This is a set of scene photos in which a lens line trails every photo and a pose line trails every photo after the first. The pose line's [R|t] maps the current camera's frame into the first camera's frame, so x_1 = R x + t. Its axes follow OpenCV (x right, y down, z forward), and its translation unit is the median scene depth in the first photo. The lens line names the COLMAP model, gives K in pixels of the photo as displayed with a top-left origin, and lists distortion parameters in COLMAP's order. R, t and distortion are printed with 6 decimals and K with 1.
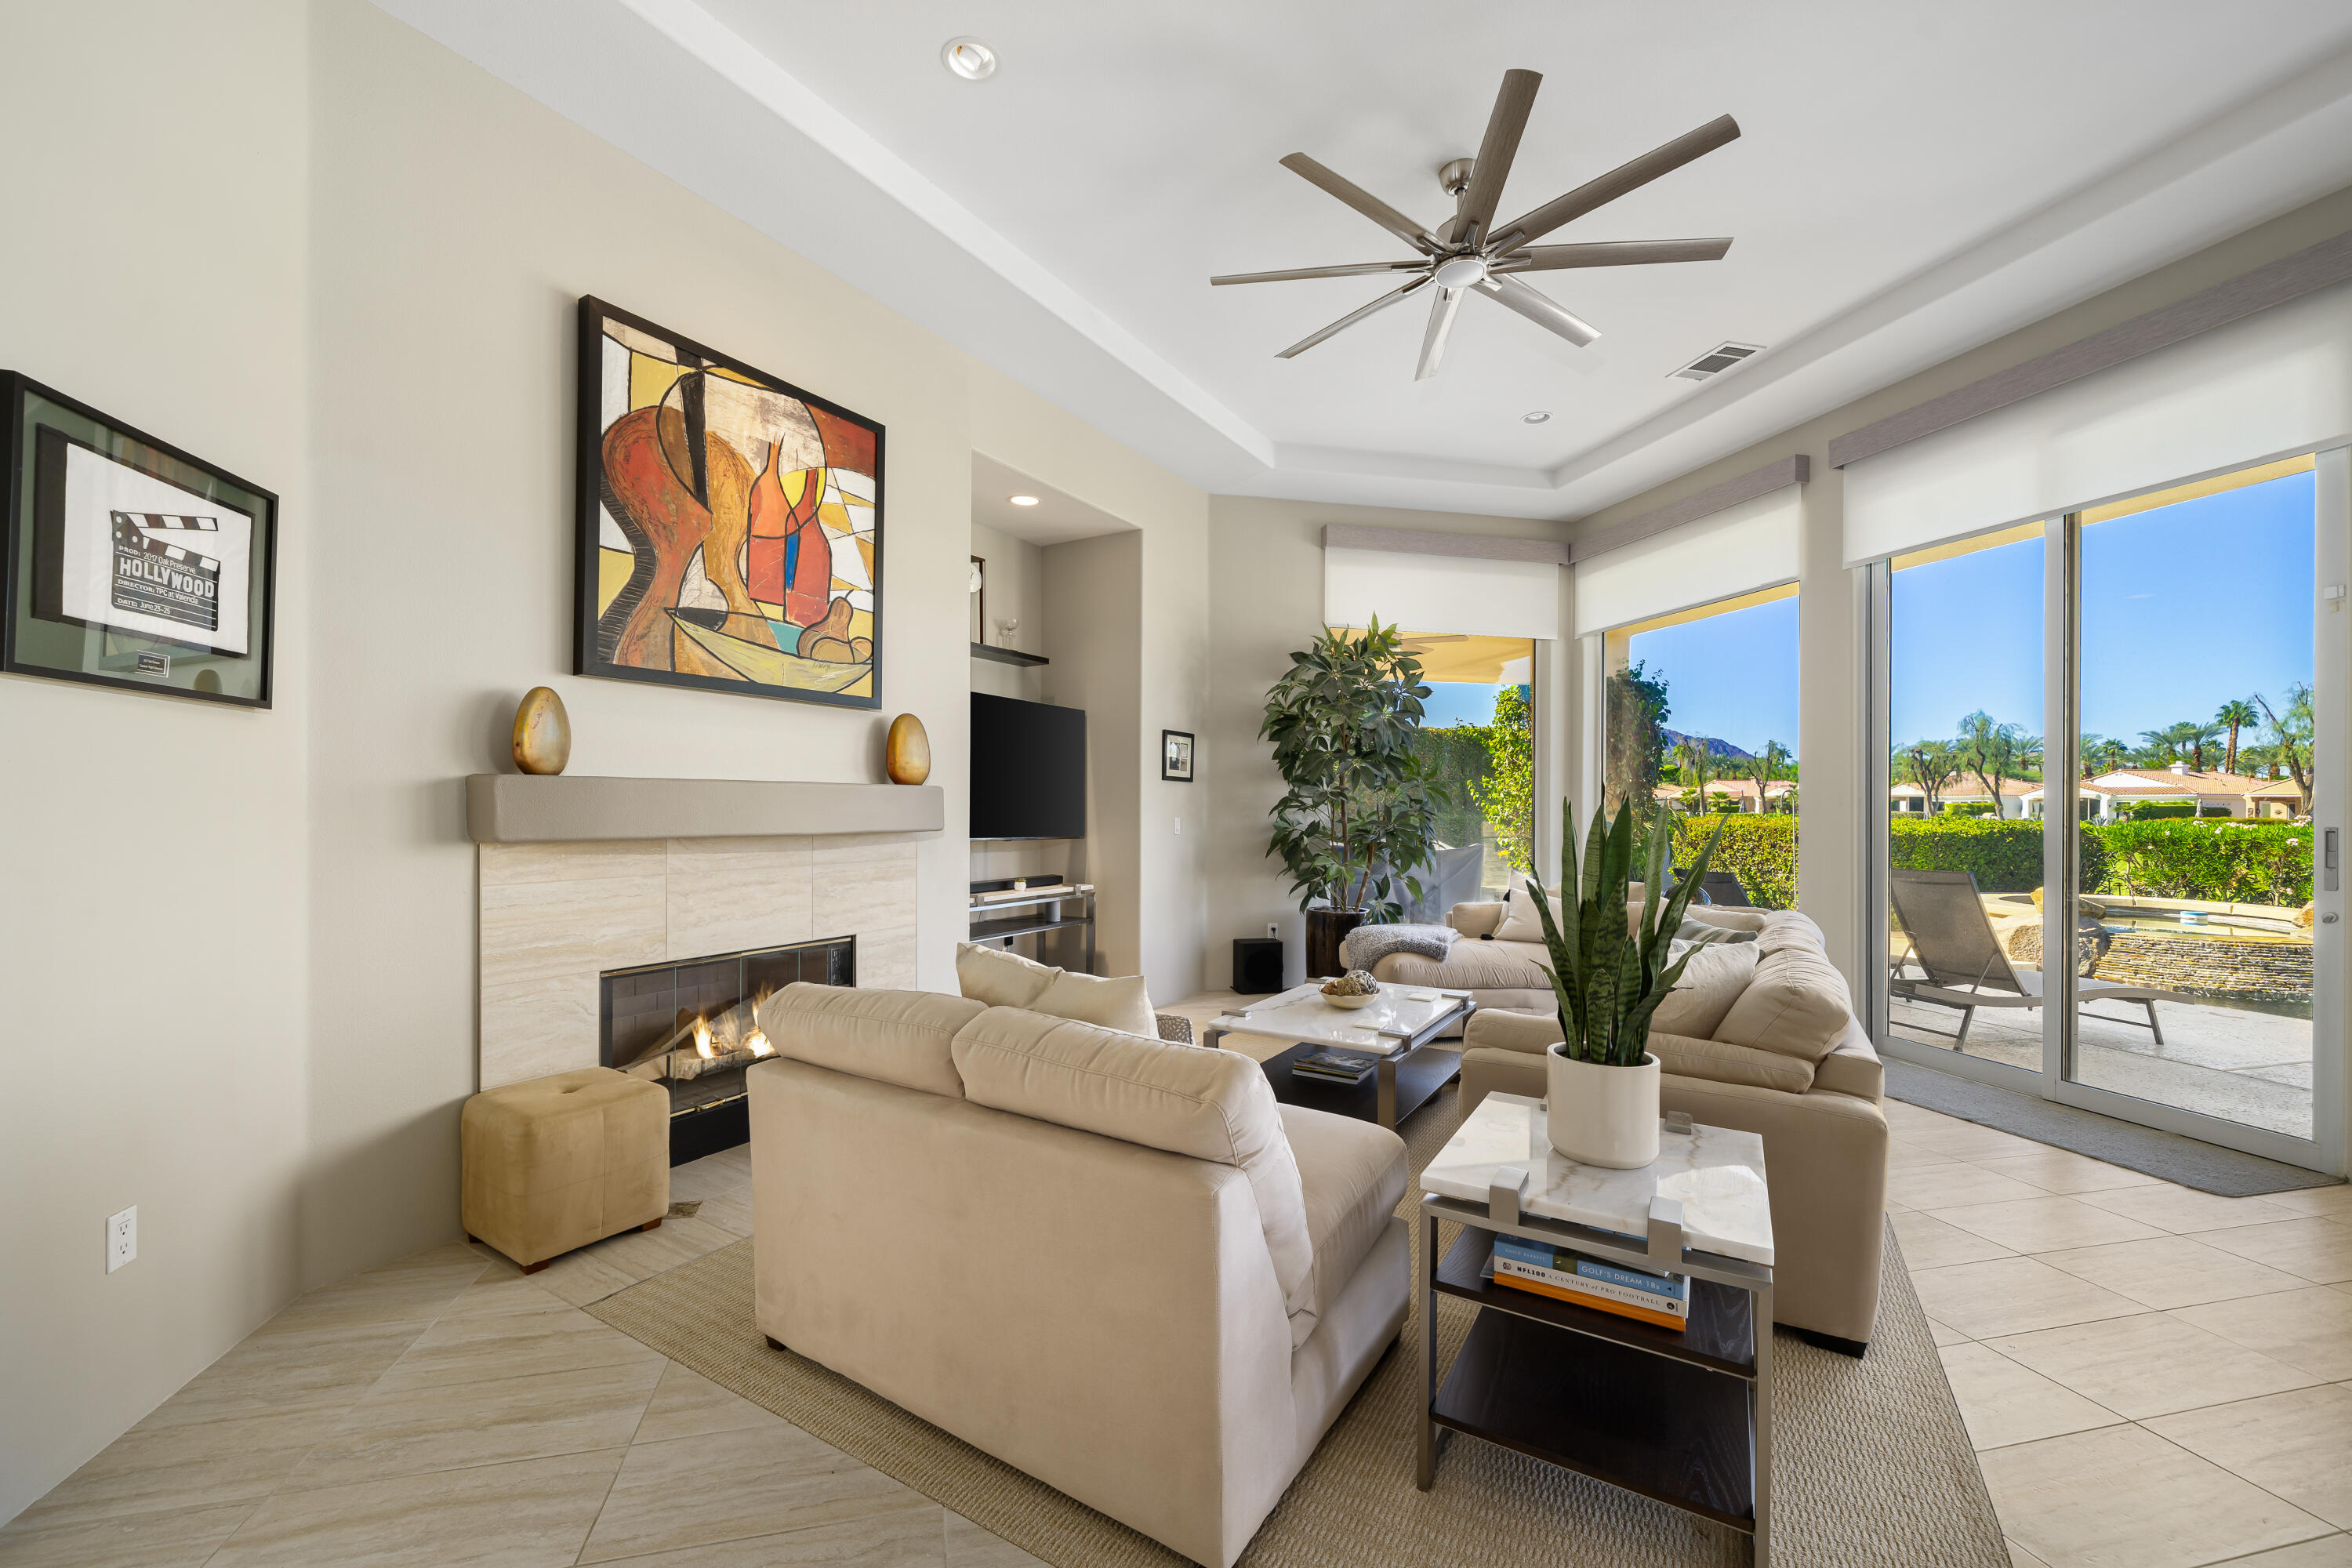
lens RADIAL K [[987.7, 0, 1183.4], [0, 987.7, 778.3], [0, 0, 1]] dist [-0.002481, -0.000040]
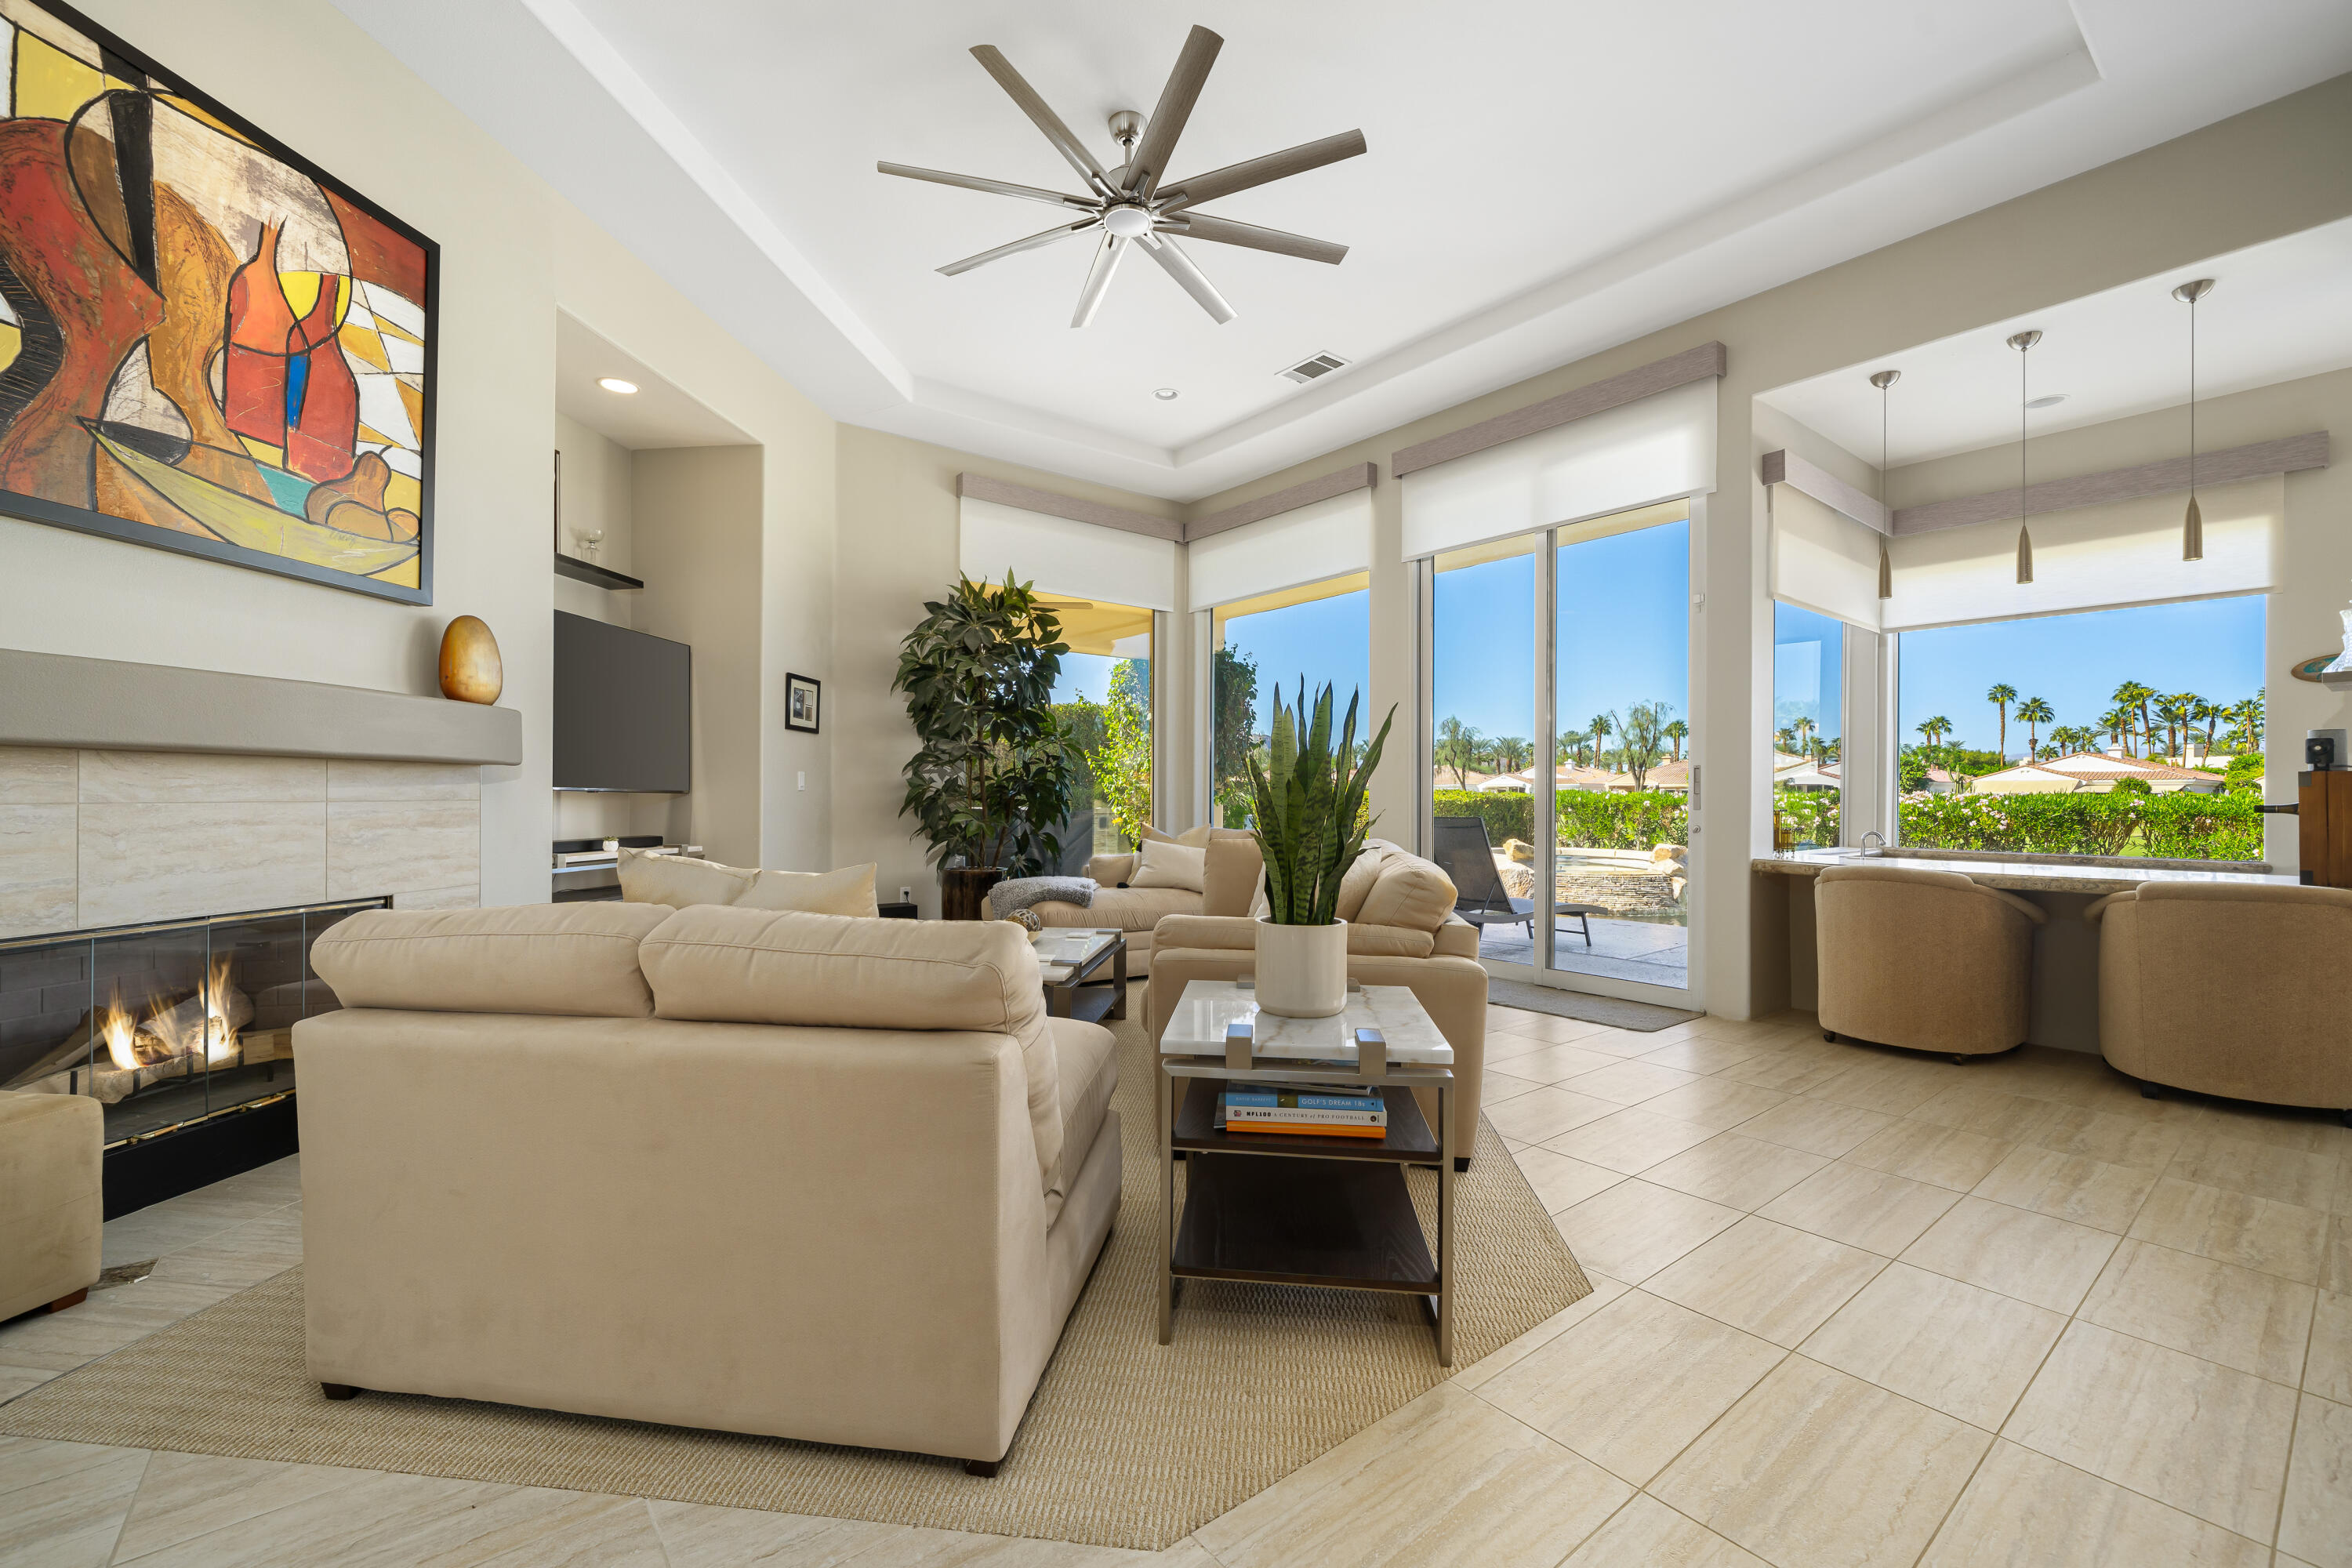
lens RADIAL K [[987.7, 0, 1224.8], [0, 987.7, 770.0], [0, 0, 1]] dist [-0.002481, -0.000040]
pose [[0.899992, -0.005763, 0.435869, -0.091502], [0.006783, 0.999977, -0.000783, 0.073511], [-0.435854, 0.003661, 0.900010, 0.022477]]
